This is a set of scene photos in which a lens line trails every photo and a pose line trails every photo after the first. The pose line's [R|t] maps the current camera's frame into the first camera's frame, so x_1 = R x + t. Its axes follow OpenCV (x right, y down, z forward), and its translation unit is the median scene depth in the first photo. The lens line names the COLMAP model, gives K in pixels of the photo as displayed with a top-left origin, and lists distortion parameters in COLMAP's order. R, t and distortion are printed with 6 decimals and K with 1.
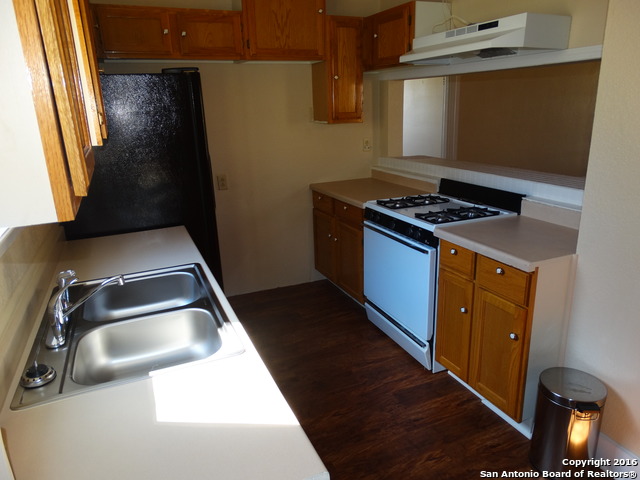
lens RADIAL K [[459.0, 0, 320.4], [0, 459.0, 240.1], [0, 0, 1]] dist [0.001060, 0.008266]
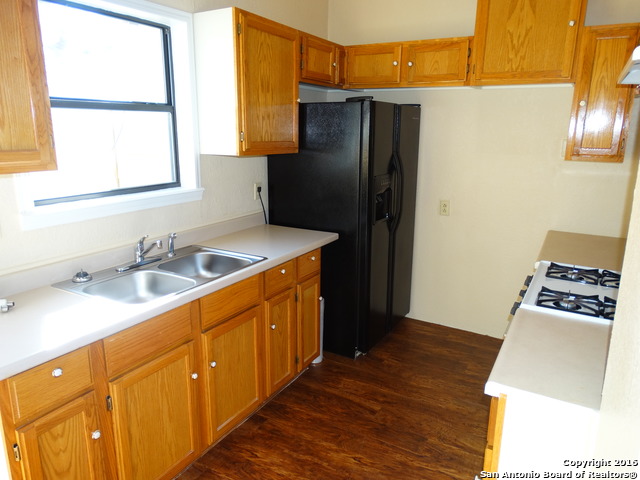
lens RADIAL K [[459.0, 0, 319.9], [0, 459.0, 238.1], [0, 0, 1]] dist [0.001060, 0.008266]
pose [[0.592725, 0.227901, -0.772488, 0.462476], [-0.261741, 0.961575, 0.082853, -0.085610], [0.761688, 0.153083, 0.629601, 0.210322]]
